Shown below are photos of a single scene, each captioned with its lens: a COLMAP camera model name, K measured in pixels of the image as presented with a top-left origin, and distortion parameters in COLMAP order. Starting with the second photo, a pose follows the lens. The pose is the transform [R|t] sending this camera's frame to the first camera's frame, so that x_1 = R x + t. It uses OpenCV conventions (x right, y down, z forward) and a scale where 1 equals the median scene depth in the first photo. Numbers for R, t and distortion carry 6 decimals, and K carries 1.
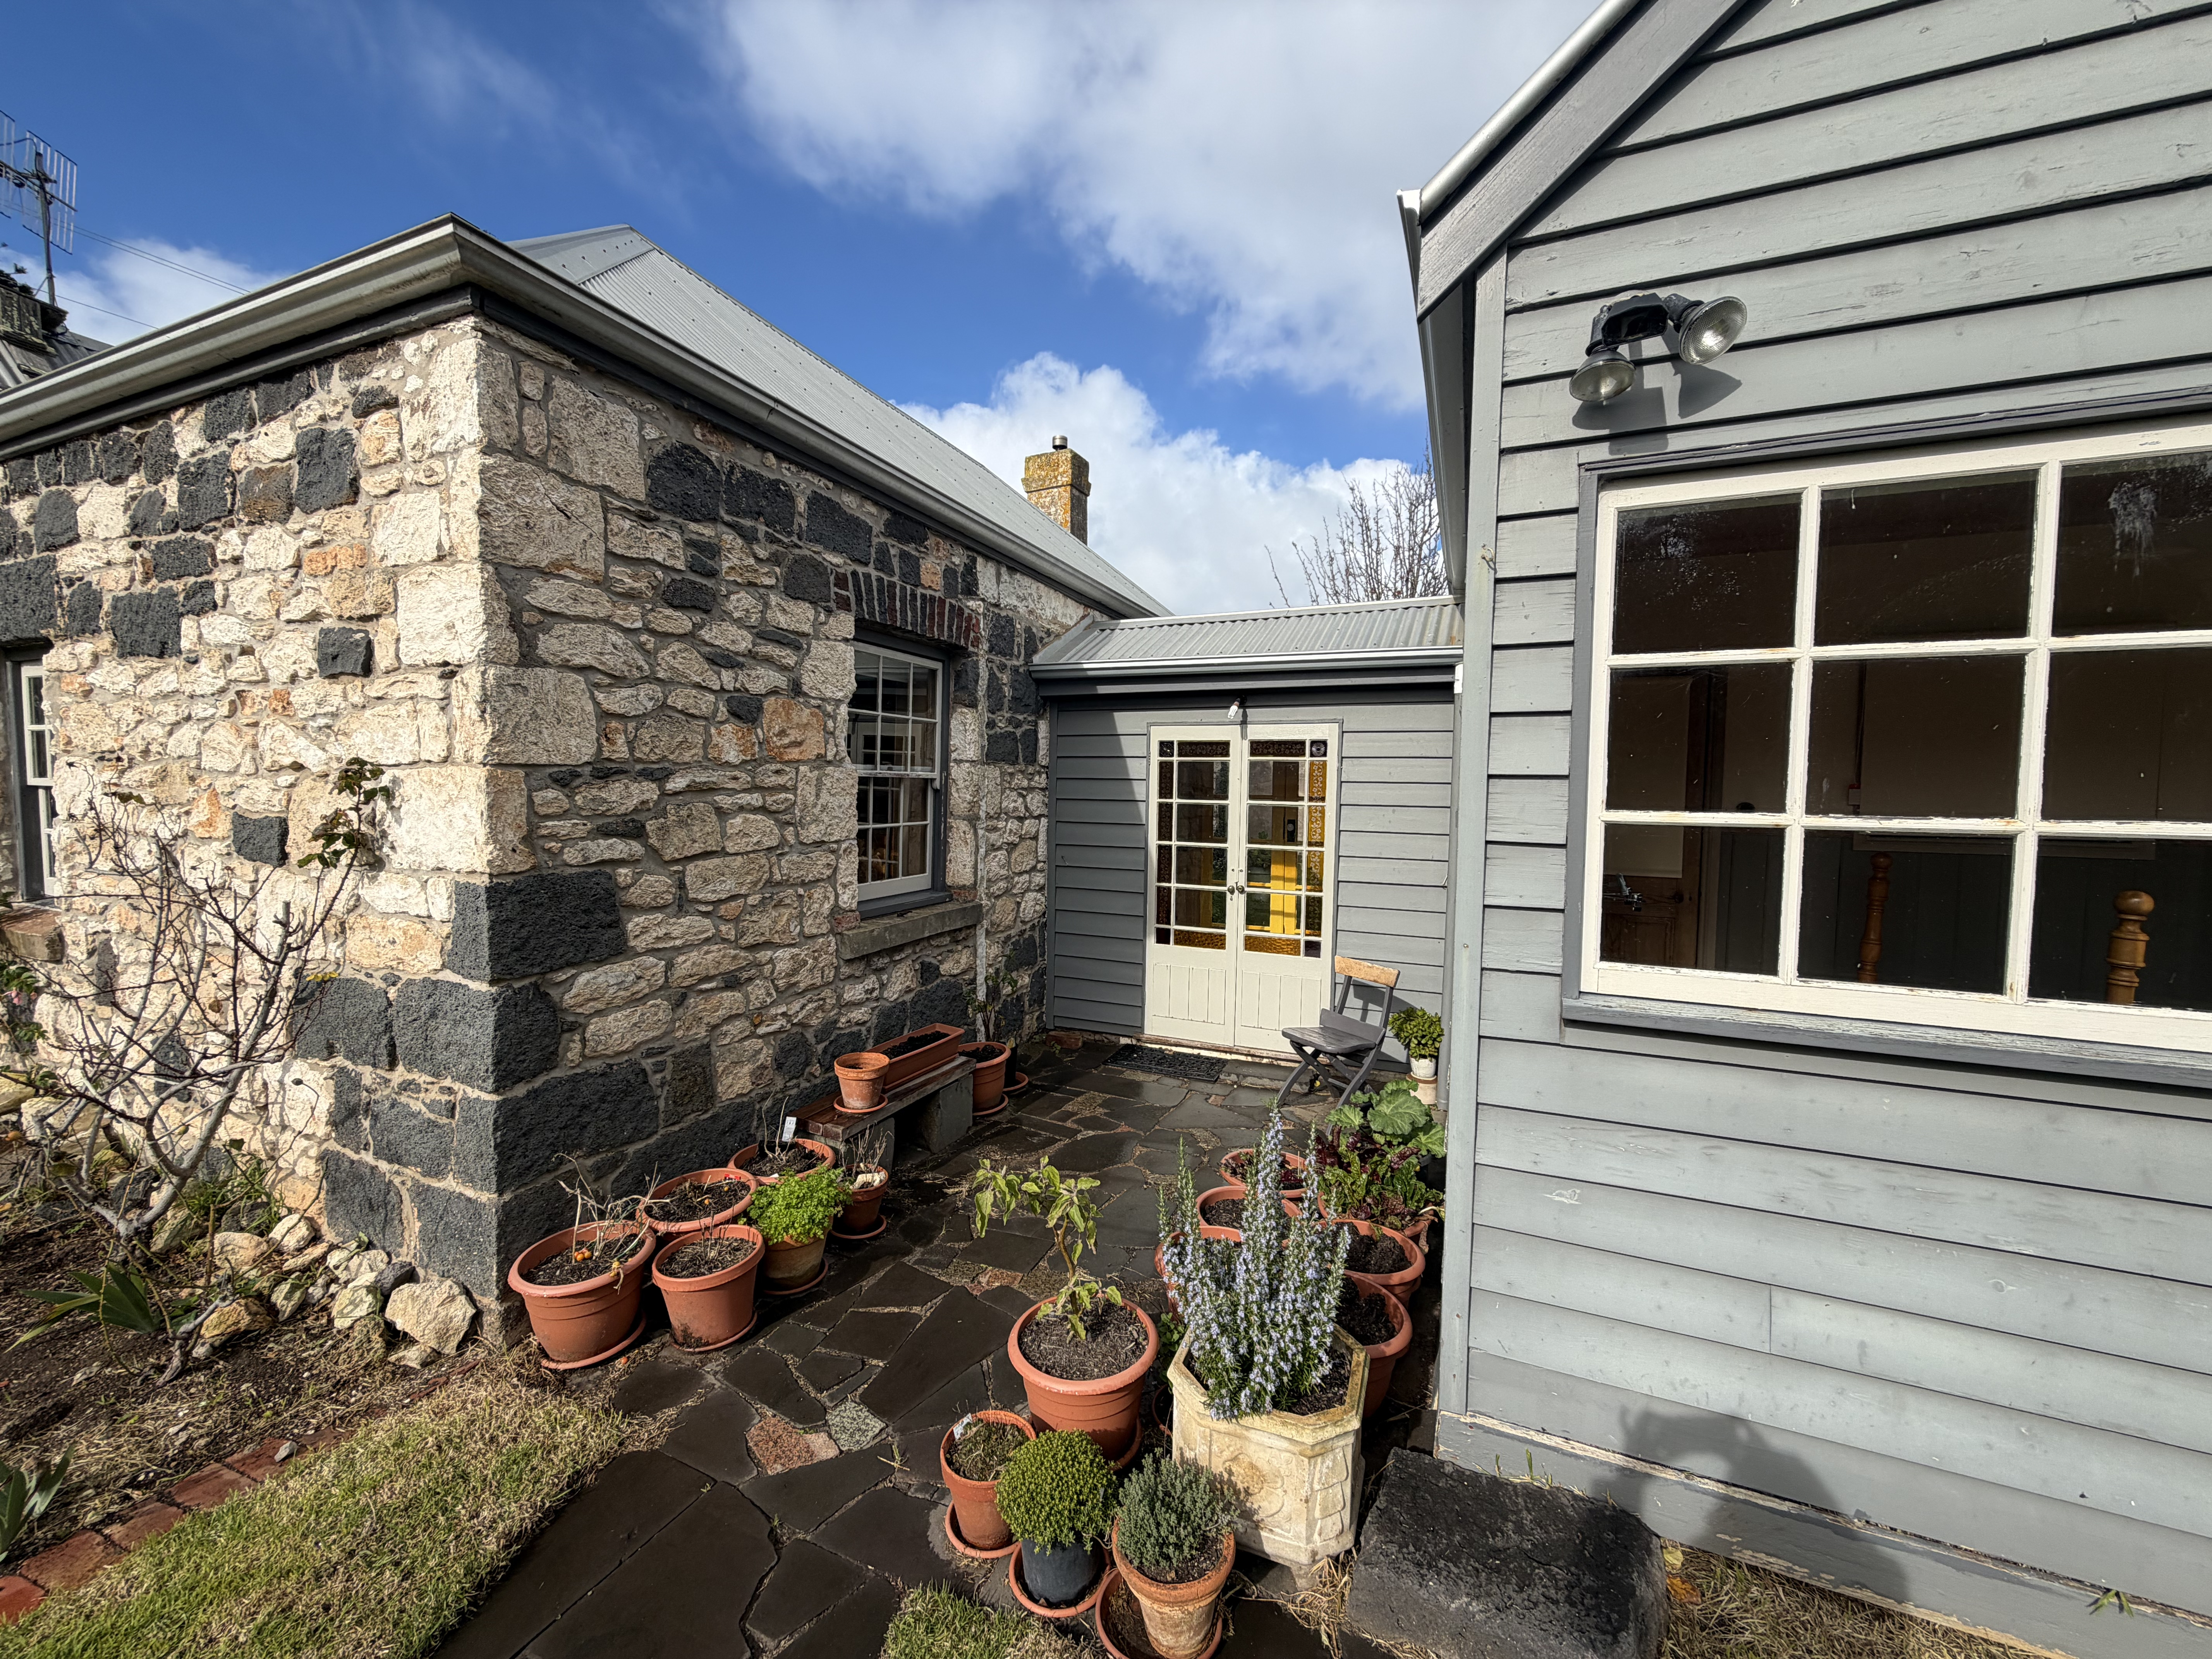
lens RADIAL K [[872.2, 0, 1093.0], [0, 872.2, 824.2], [0, 0, 1]] dist [-0.000227, 0.000197]
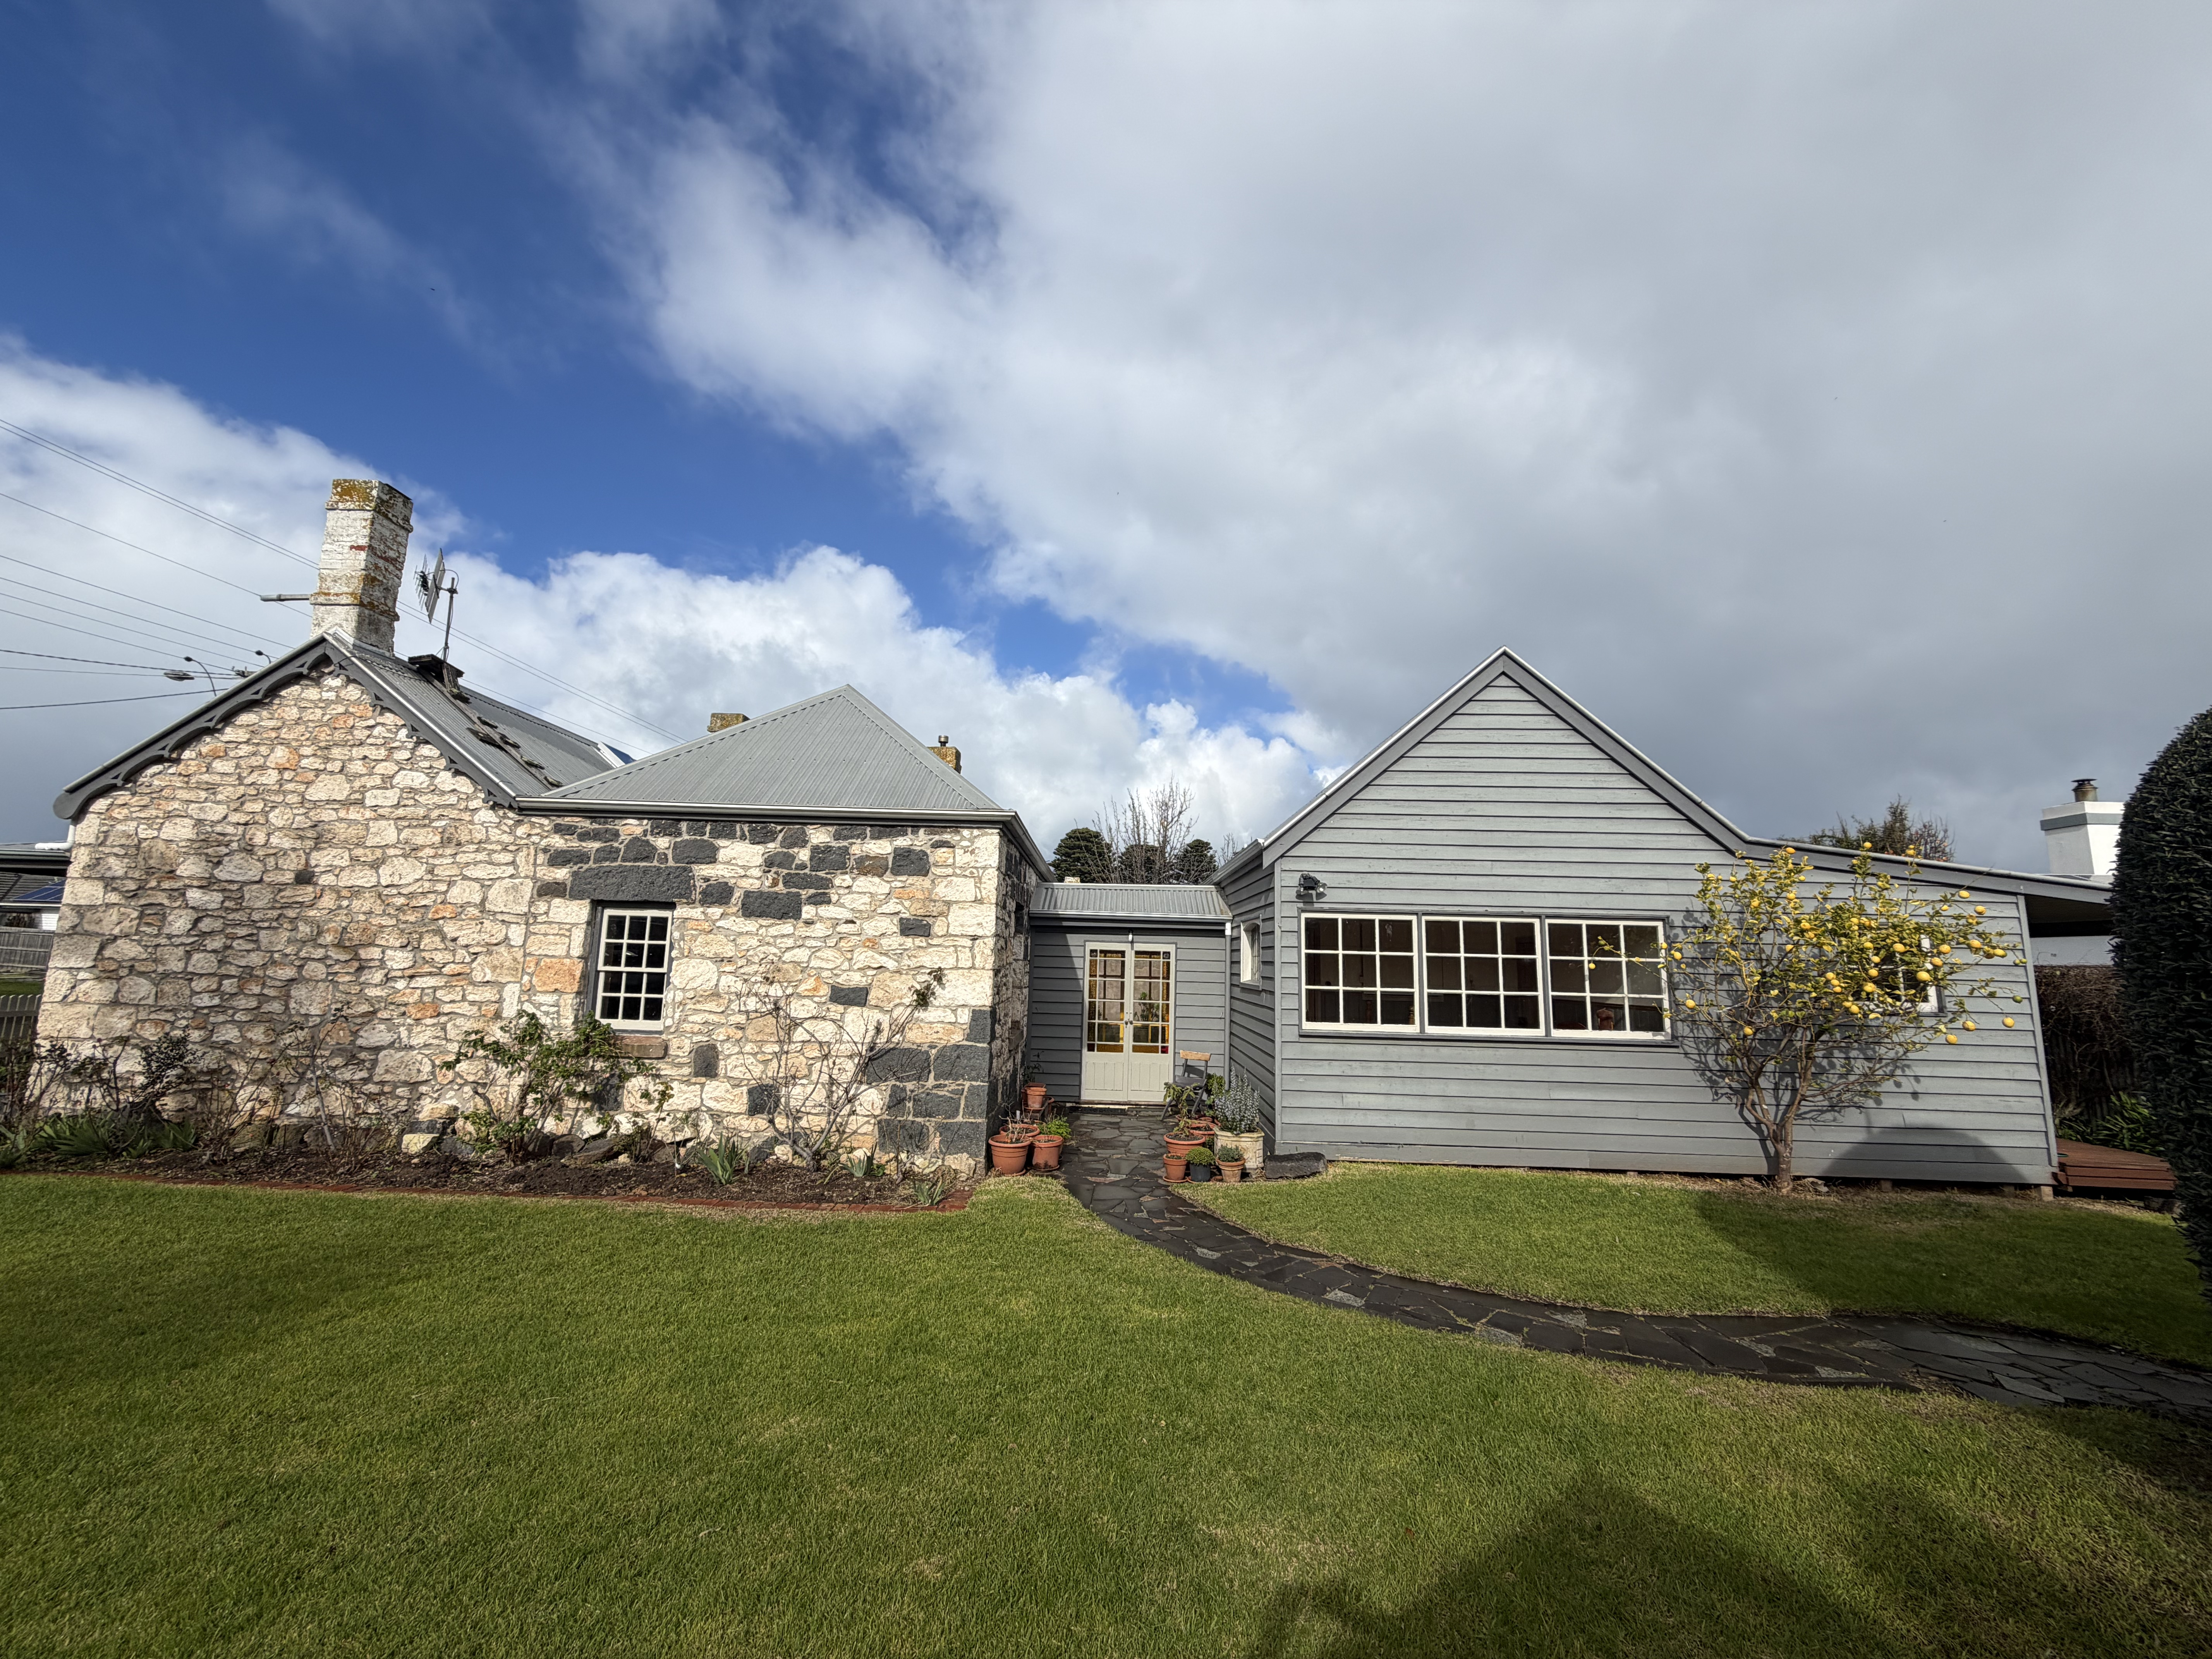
lens RADIAL K [[872.2, 0, 1090.5], [0, 872.2, 833.2], [0, 0, 1]] dist [-0.000227, 0.000197]
pose [[0.925191, 0.066150, 0.373692, -1.341173], [0.002579, 0.983572, -0.180496, 0.011725], [-0.379493, 0.167957, 0.909822, -1.726723]]
